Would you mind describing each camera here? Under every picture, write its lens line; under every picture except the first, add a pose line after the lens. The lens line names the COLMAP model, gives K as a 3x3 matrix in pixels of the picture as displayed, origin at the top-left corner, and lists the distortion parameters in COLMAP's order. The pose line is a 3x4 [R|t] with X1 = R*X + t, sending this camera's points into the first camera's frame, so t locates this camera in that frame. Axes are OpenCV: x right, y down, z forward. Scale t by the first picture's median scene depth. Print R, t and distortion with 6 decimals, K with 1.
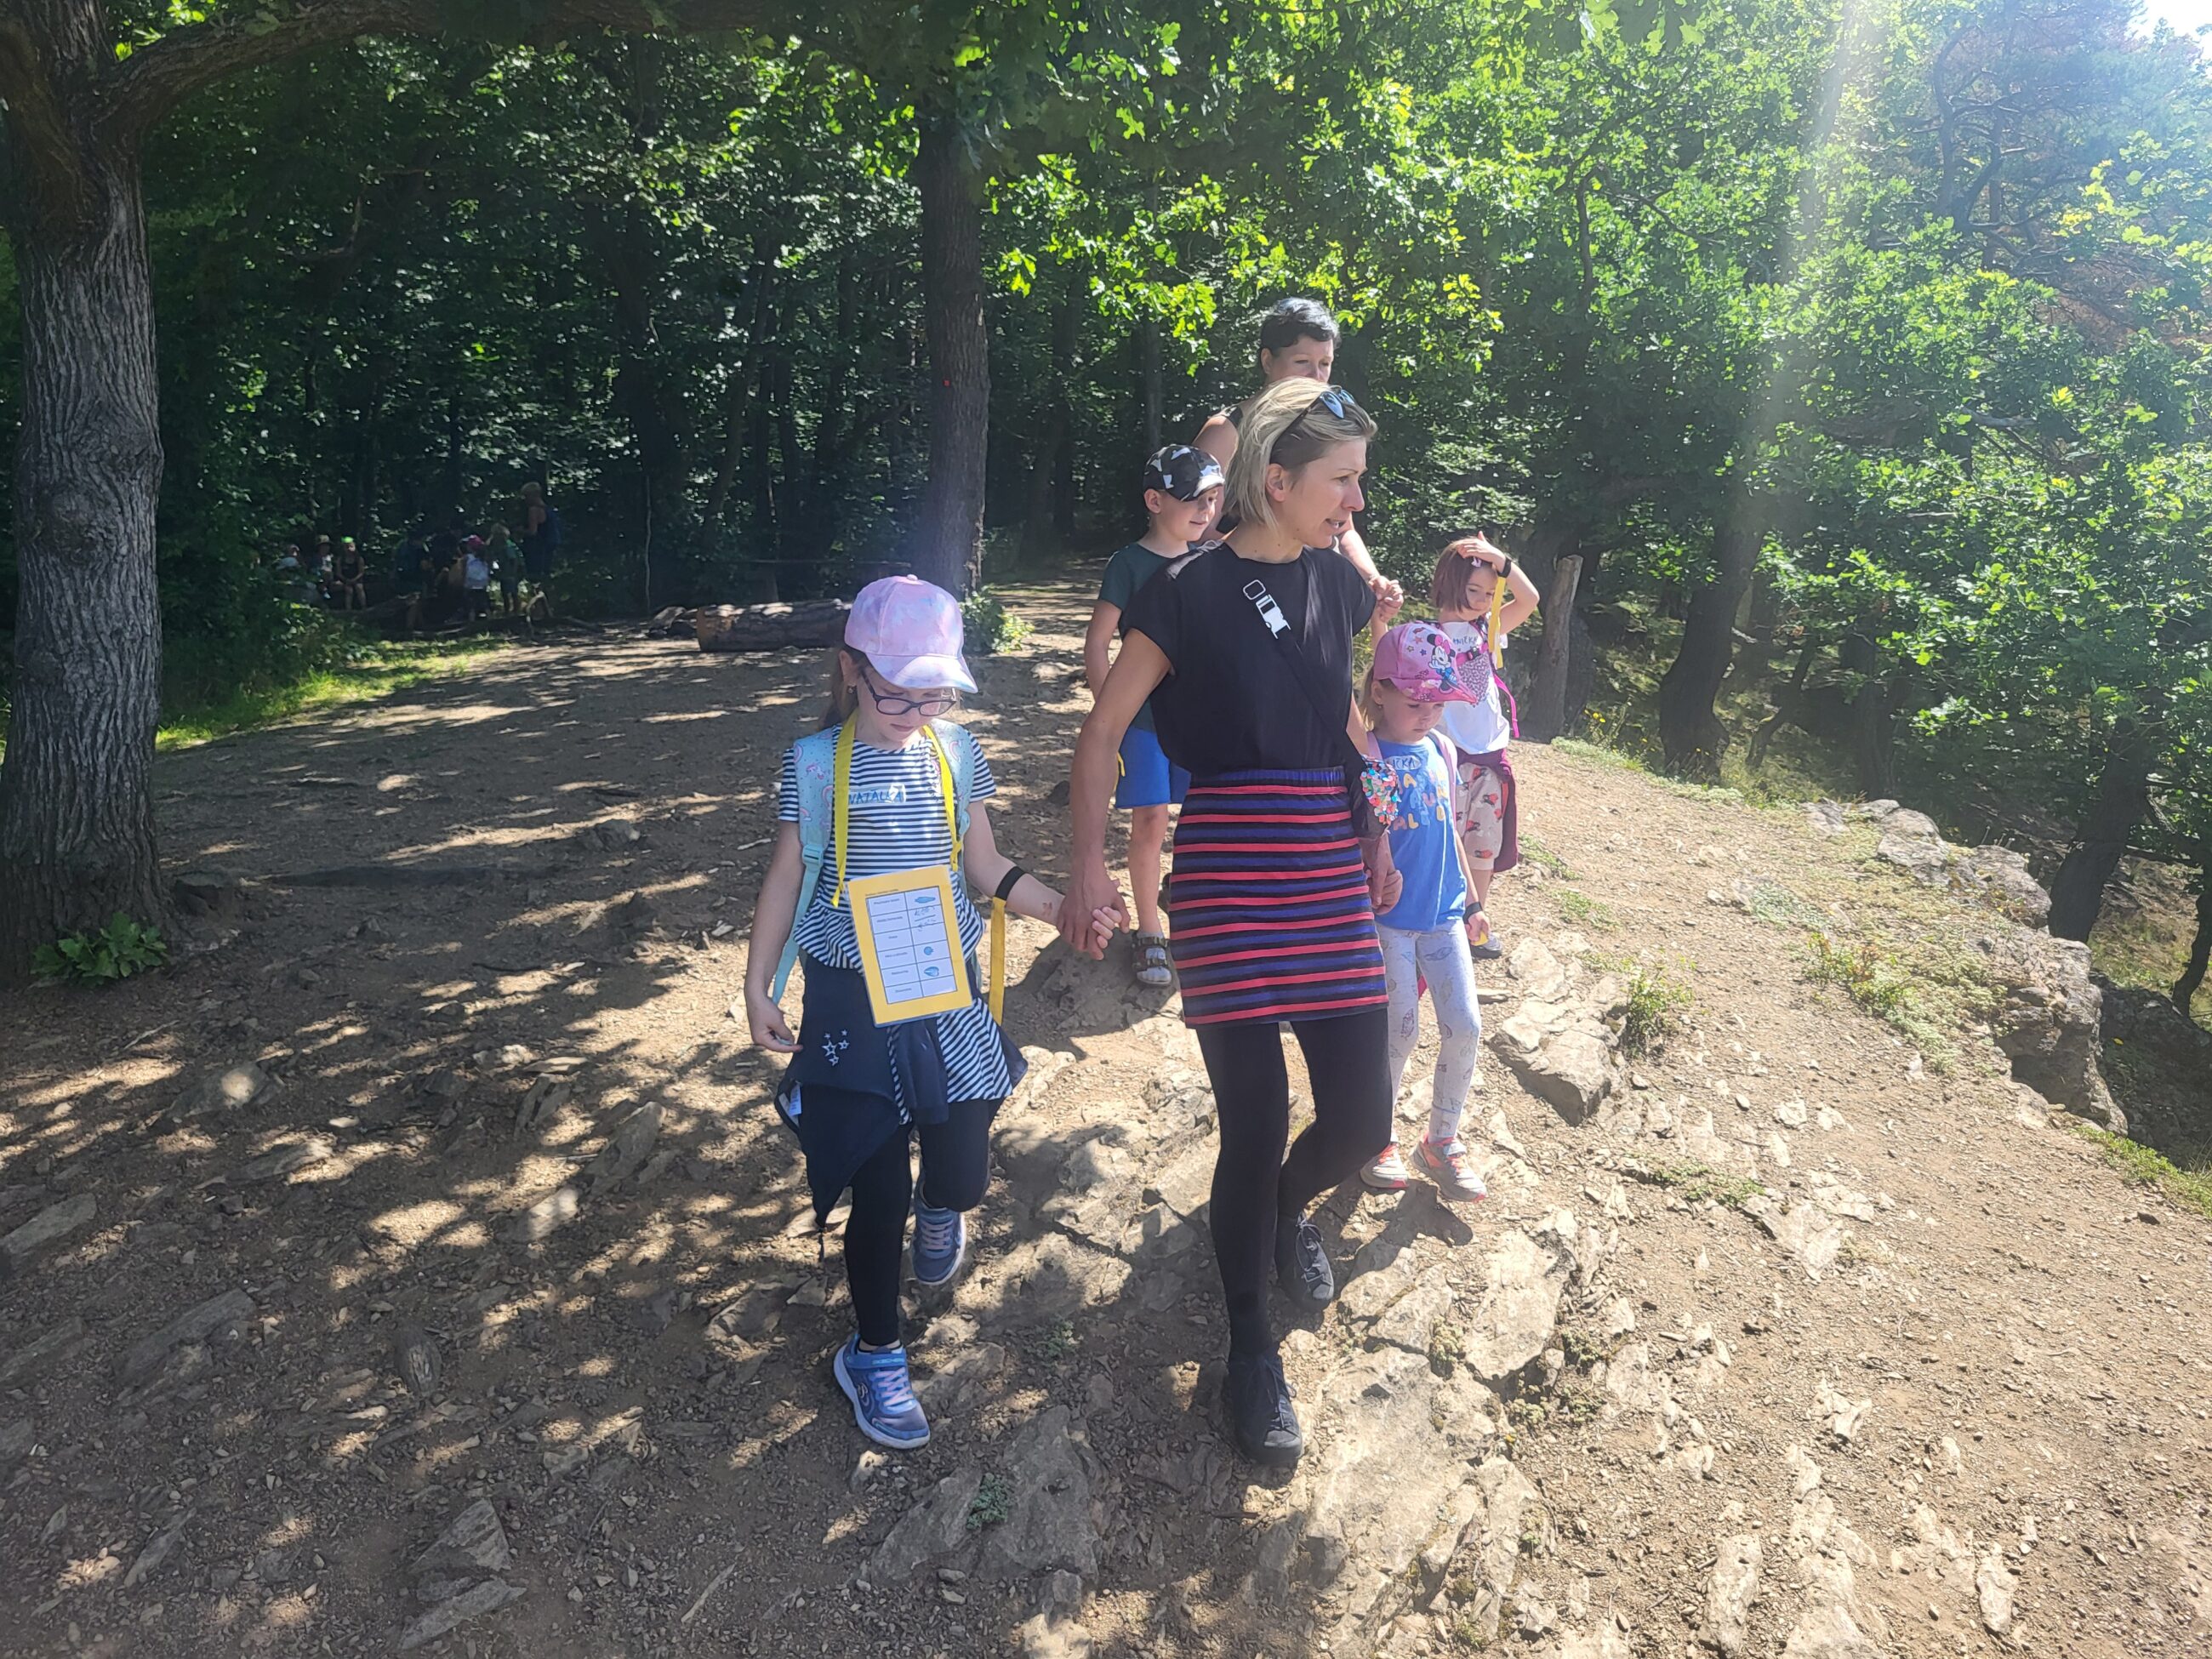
lens RADIAL K [[1683.3, 0, 1084.1], [0, 1683.3, 833.4], [0, 0, 1]] dist [0.060102, -0.059097]
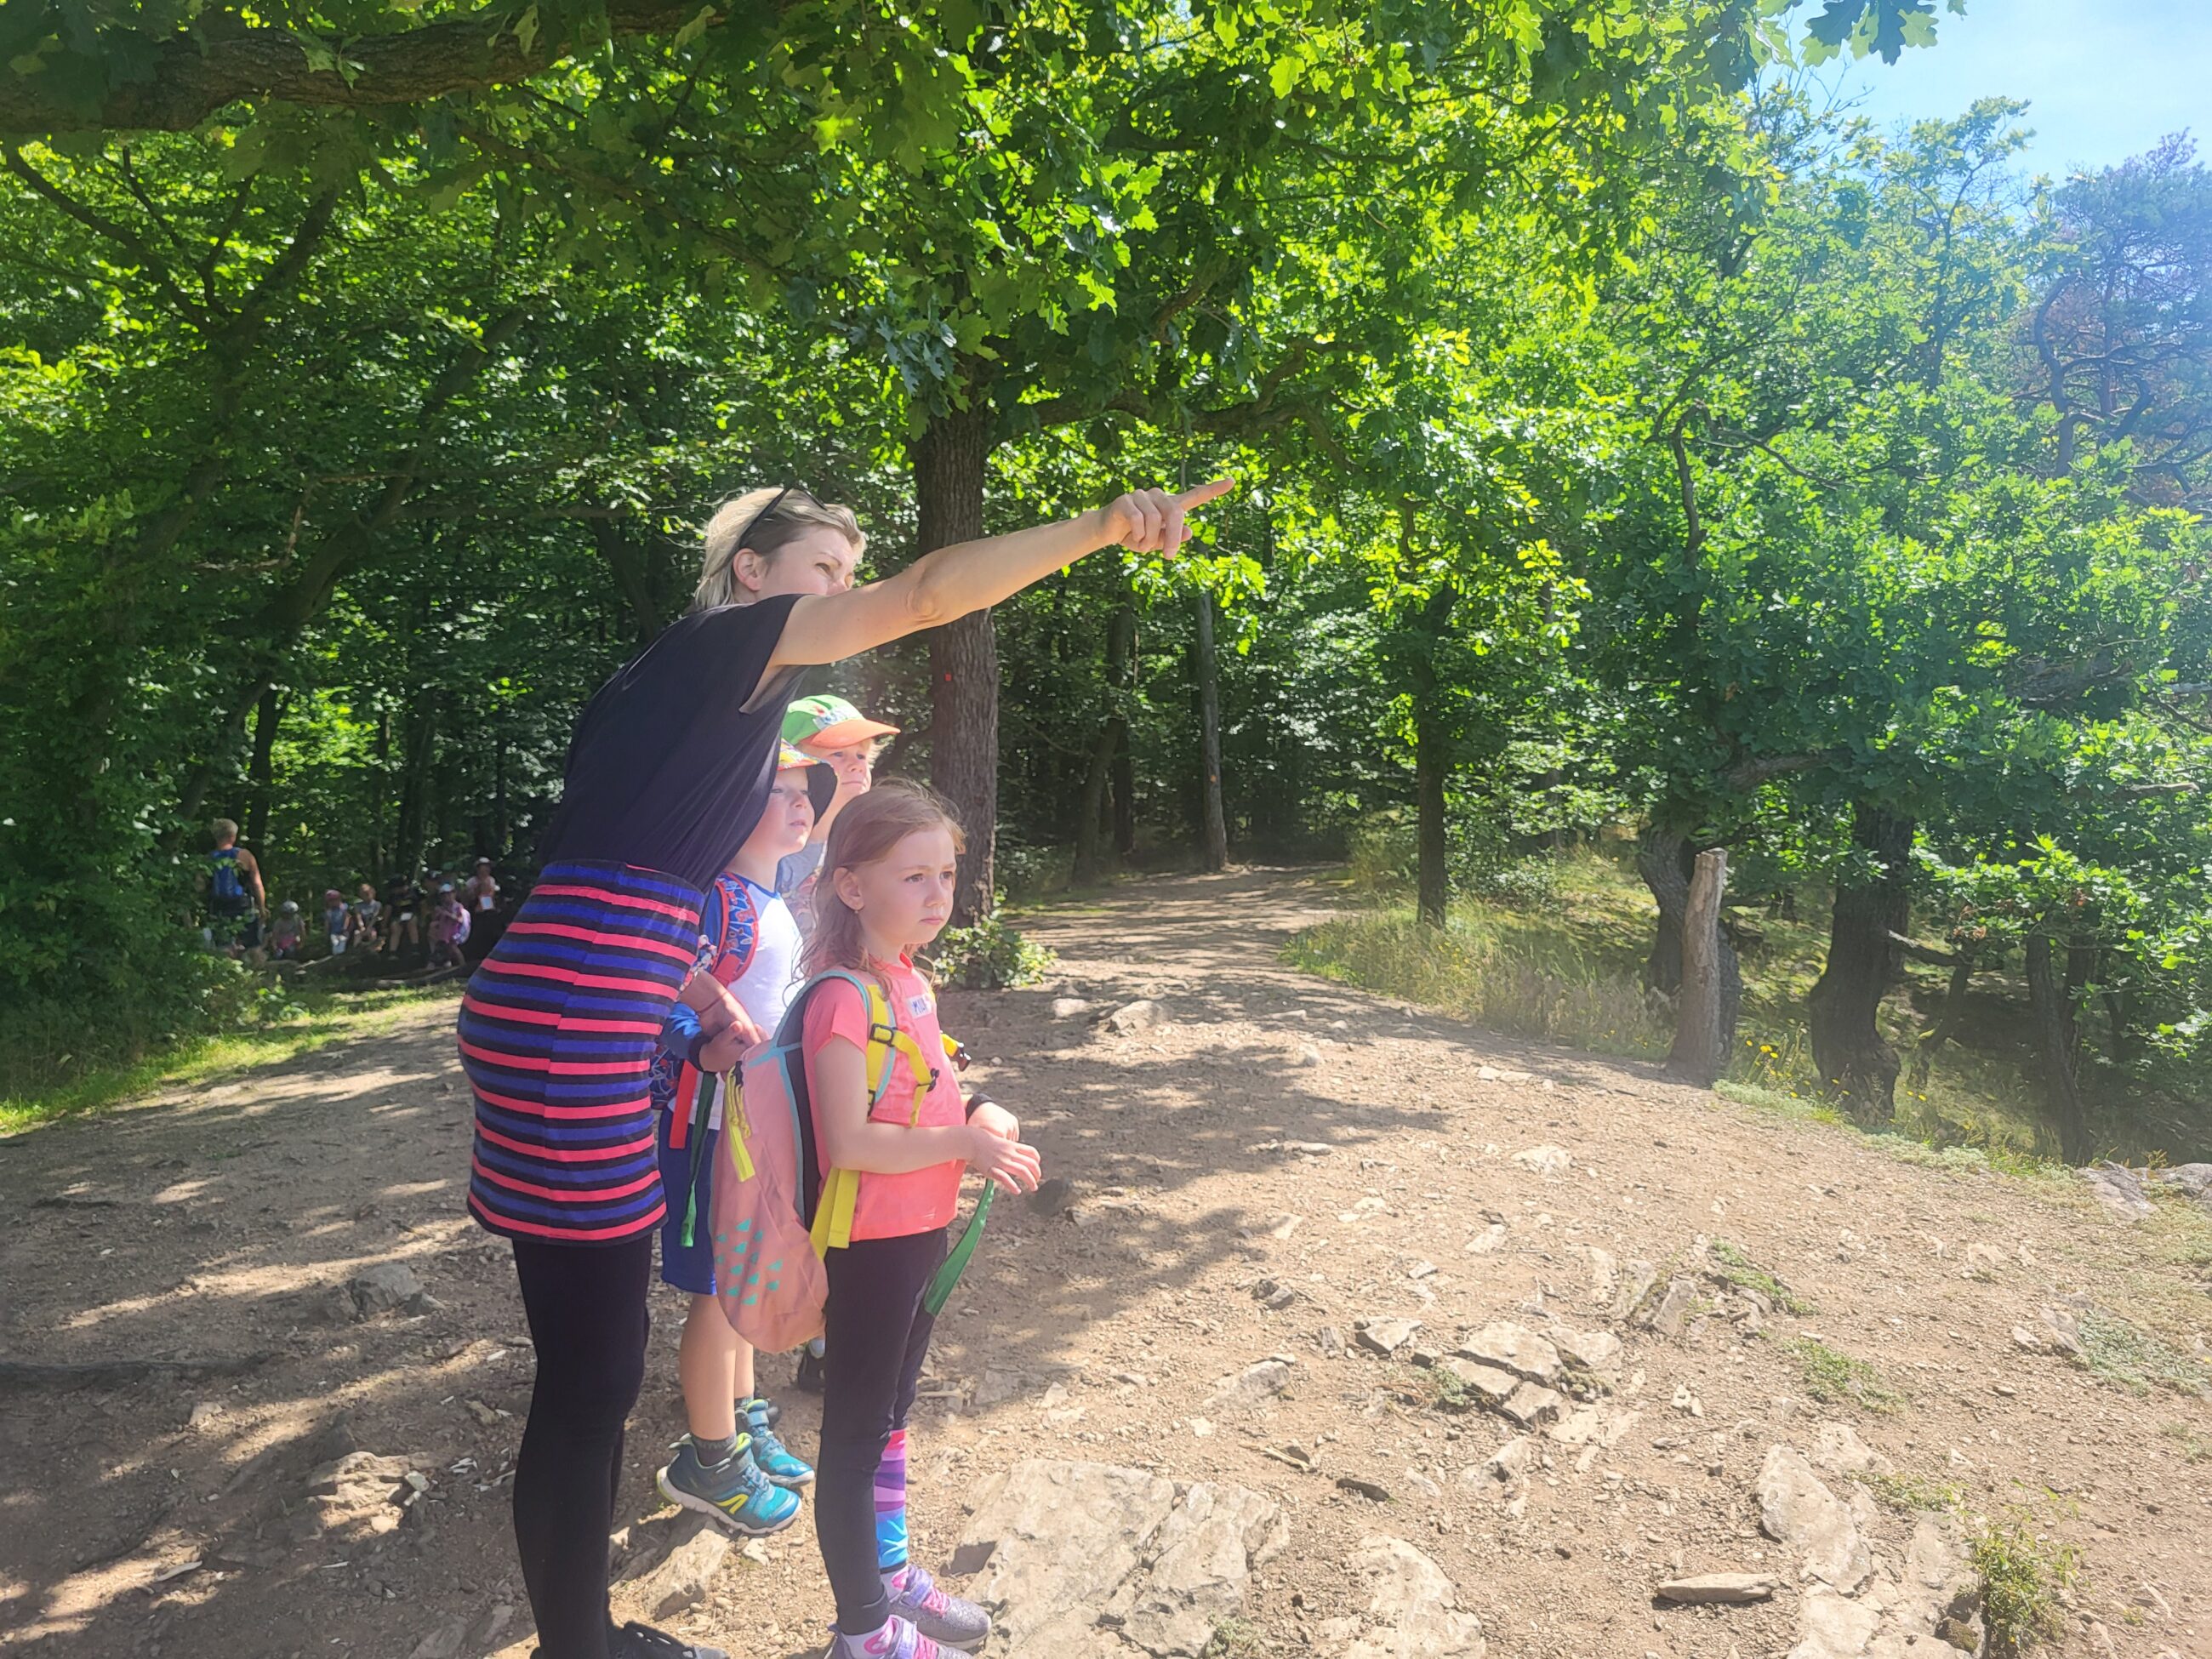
lens RADIAL K [[1674.5, 0, 1062.0], [0, 1674.5, 893.4], [0, 0, 1]] dist [0.004303, -0.043987]
pose [[0.997829, -0.032283, -0.057404, 0.021838], [0.023133, 0.987884, -0.153462, -0.024404], [0.061663, 0.151800, 0.986486, 0.172537]]
